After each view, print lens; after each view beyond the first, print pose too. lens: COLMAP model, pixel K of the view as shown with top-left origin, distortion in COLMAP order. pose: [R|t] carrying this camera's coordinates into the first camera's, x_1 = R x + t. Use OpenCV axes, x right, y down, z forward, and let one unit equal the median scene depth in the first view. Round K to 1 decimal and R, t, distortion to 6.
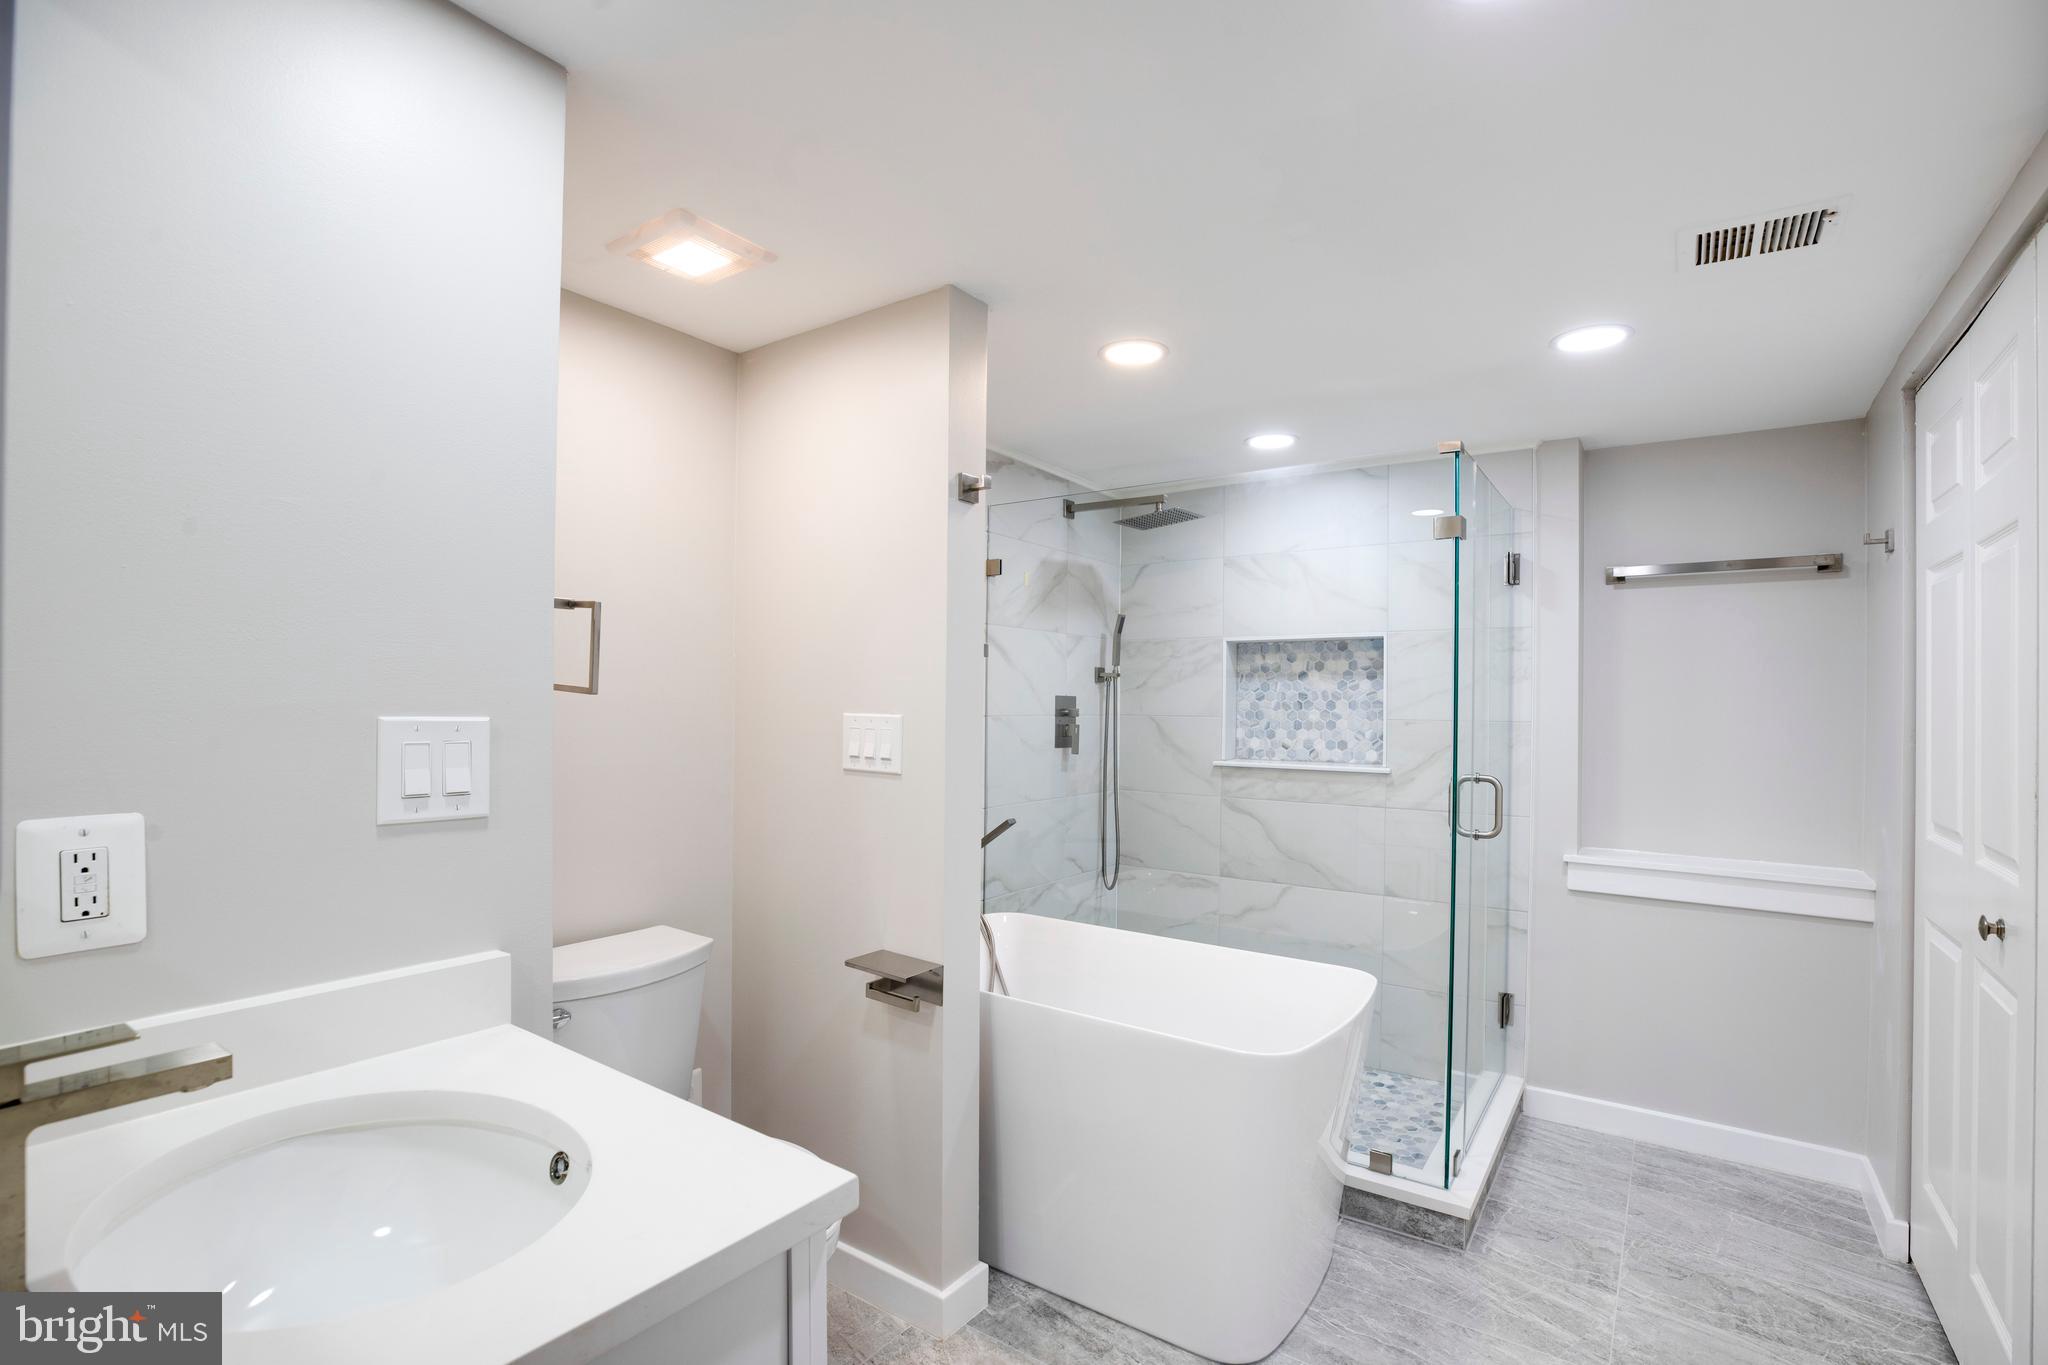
lens RADIAL K [[956.4, 0, 1018.6], [0, 956.4, 697.6], [0, 0, 1]] dist [-0.026097, 0.000721]
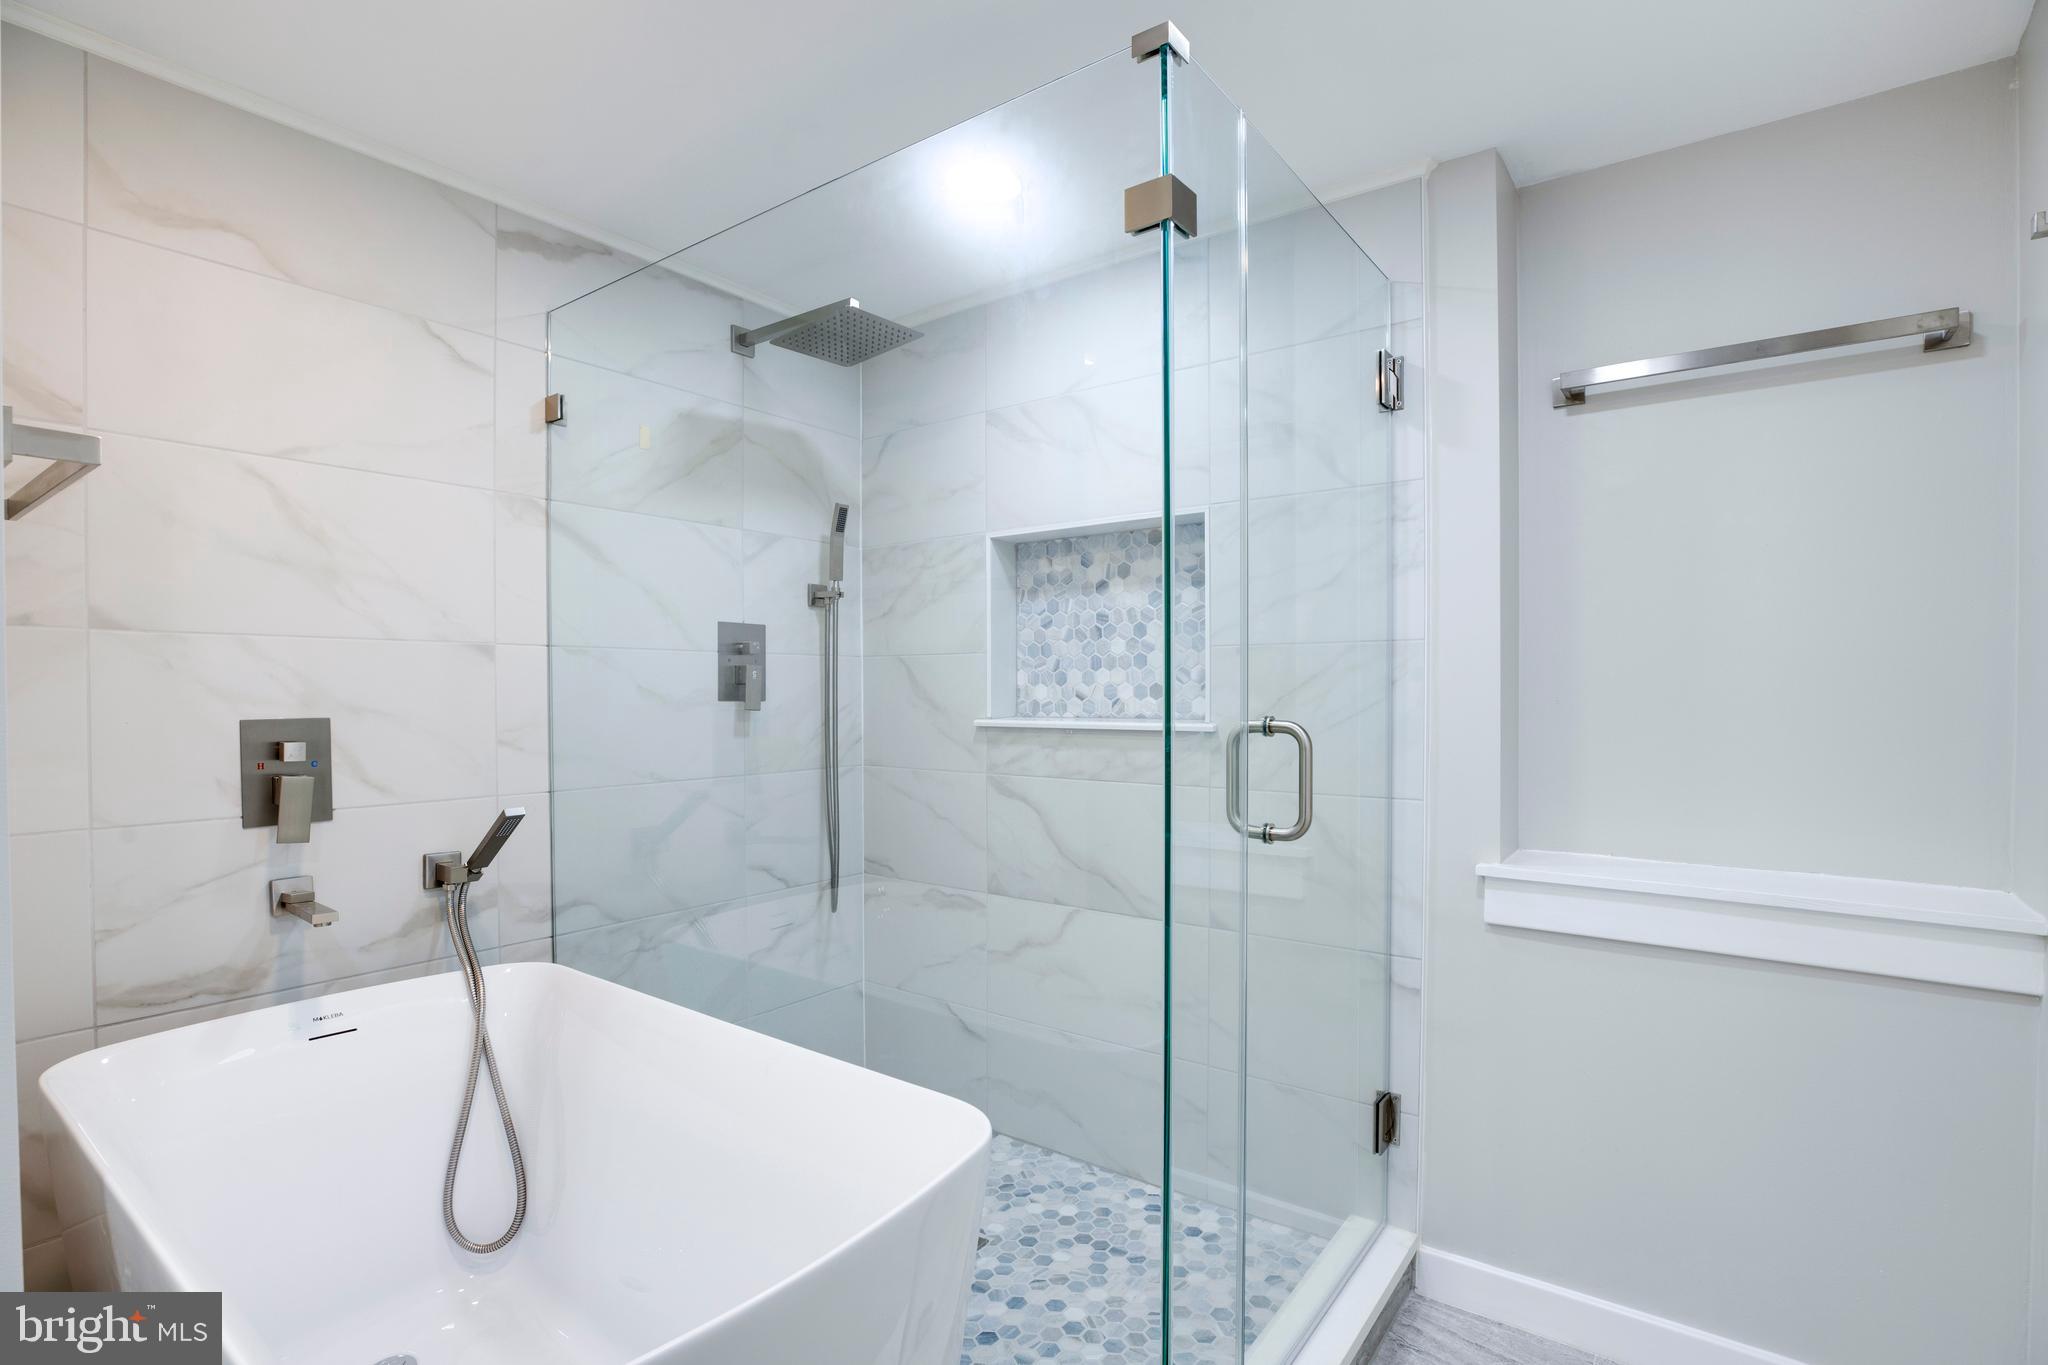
lens RADIAL K [[972.6, 0, 1028.6], [0, 972.6, 701.1], [0, 0, 1]] dist [-0.027183, 0.000786]
pose [[0.999218, -0.012718, -0.037426, 0.271673], [0.013327, 0.999782, 0.016063, 0.043835], [0.037214, -0.016549, 0.999170, 0.332838]]
